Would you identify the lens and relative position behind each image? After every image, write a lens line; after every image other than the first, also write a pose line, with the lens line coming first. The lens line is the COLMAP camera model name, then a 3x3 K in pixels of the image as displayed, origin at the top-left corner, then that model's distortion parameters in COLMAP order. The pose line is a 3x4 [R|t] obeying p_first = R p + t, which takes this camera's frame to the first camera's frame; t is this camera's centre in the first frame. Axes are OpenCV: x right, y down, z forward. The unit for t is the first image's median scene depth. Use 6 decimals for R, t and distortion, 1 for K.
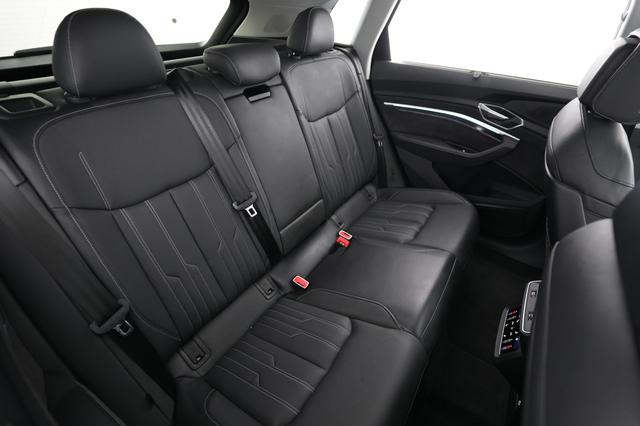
lens RADIAL K [[304.2, 0, 318.4], [0, 304.2, 201.4], [0, 0, 1]] dist [0.000340, 0.000125]
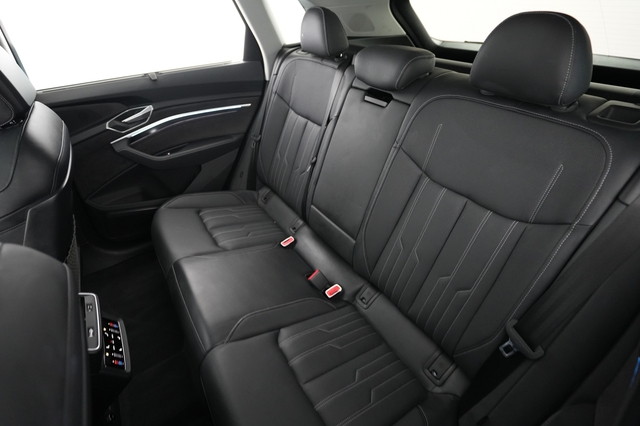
lens RADIAL K [[318.5, 0, 320.0], [0, 318.5, 213.0], [0, 0, 1]] dist [0.021471, 0.000296]
pose [[-0.379581, 0.496397, -0.780710, 0.676020], [-0.516912, 0.586067, 0.623960, -0.537127], [0.767281, 0.640402, 0.034134, 0.833225]]
